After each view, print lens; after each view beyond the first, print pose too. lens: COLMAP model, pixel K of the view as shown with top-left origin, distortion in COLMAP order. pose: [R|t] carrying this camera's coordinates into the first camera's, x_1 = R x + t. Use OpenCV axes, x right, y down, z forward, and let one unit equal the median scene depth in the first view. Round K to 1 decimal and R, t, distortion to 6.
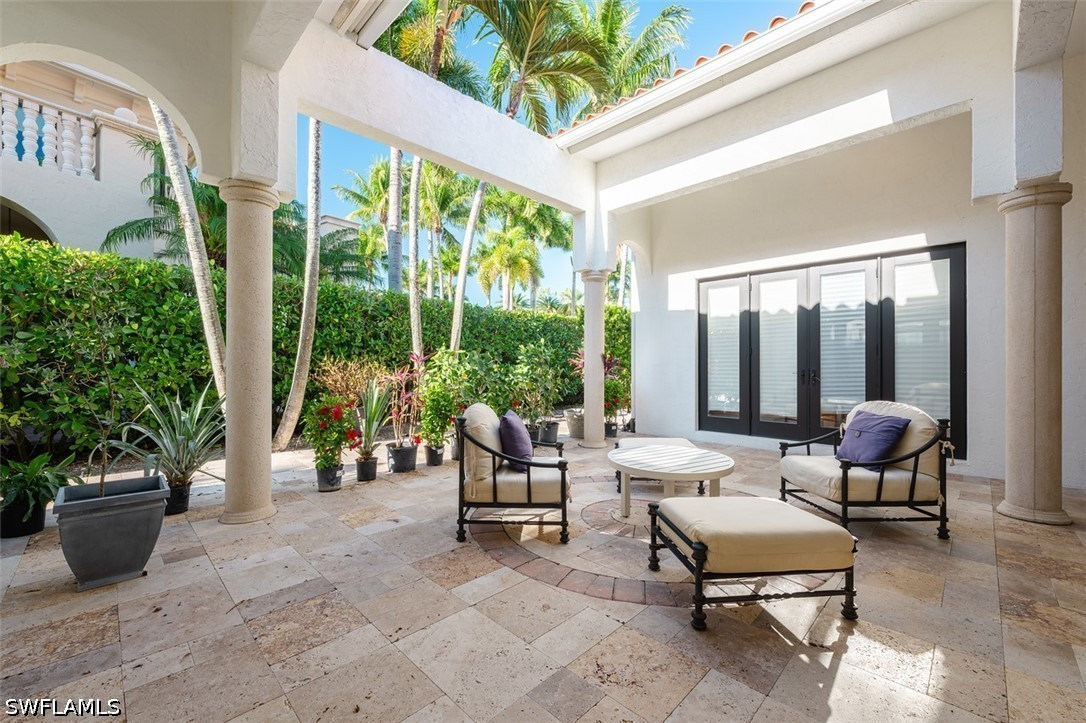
lens RADIAL K [[447.3, 0, 559.1], [0, 447.3, 367.3], [0, 0, 1]] dist [0.012465, -0.000298]
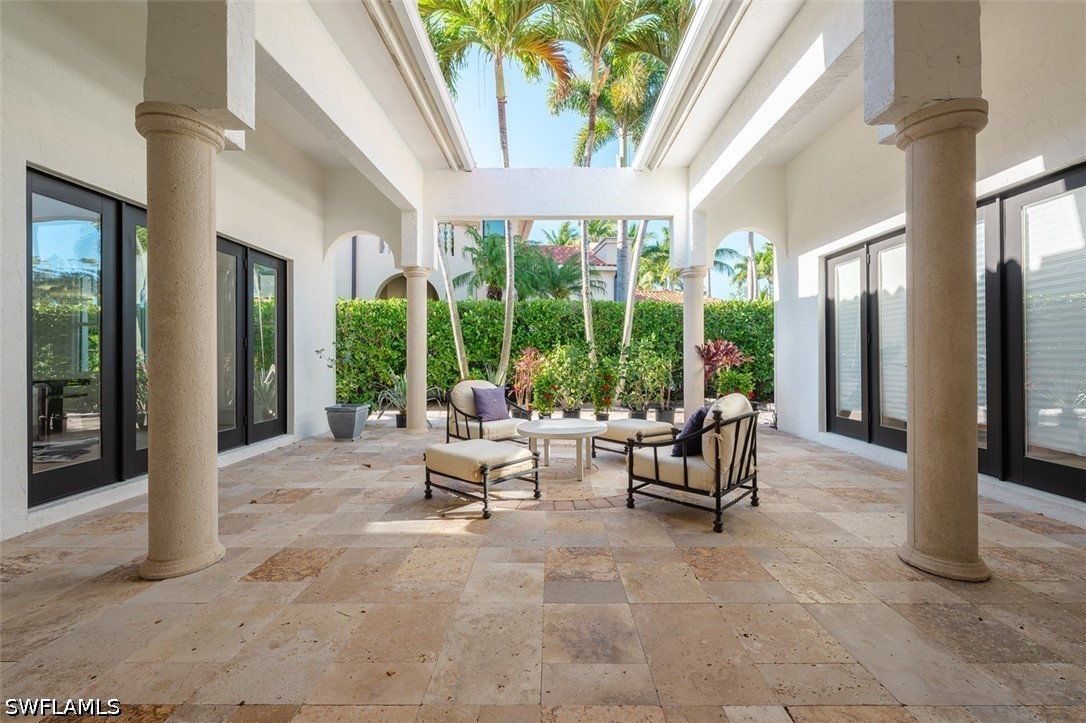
lens RADIAL K [[438.0, 0, 549.4], [0, 438.0, 358.8], [0, 0, 1]] dist [-0.000718, -0.000143]
pose [[0.686808, -0.000204, -0.726839, 1.074611], [-0.000867, 0.999999, -0.001100, 0.002023], [0.726839, 0.001386, 0.686807, 0.062184]]
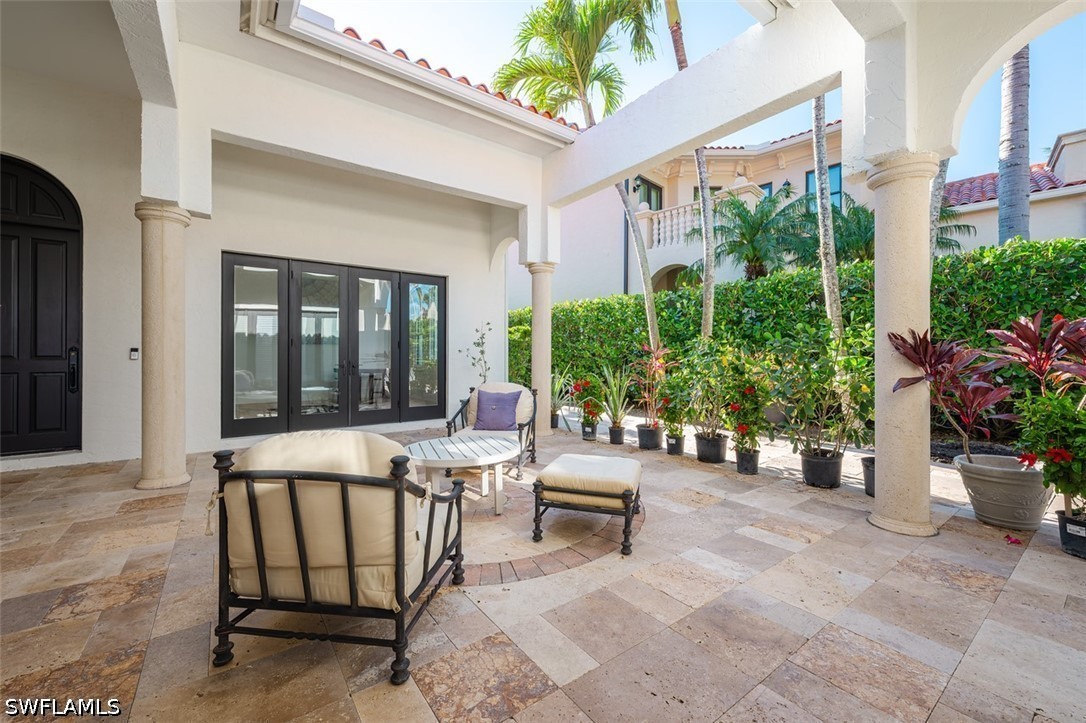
lens RADIAL K [[436.0, 0, 544.3], [0, 436.0, 354.7], [0, 0, 1]] dist [-0.000329, 0.000011]
pose [[-0.179935, -0.002097, -0.983676, 1.095945], [-0.007157, 0.999974, -0.000823, -0.010702], [0.983652, 0.006892, -0.179946, 1.239987]]
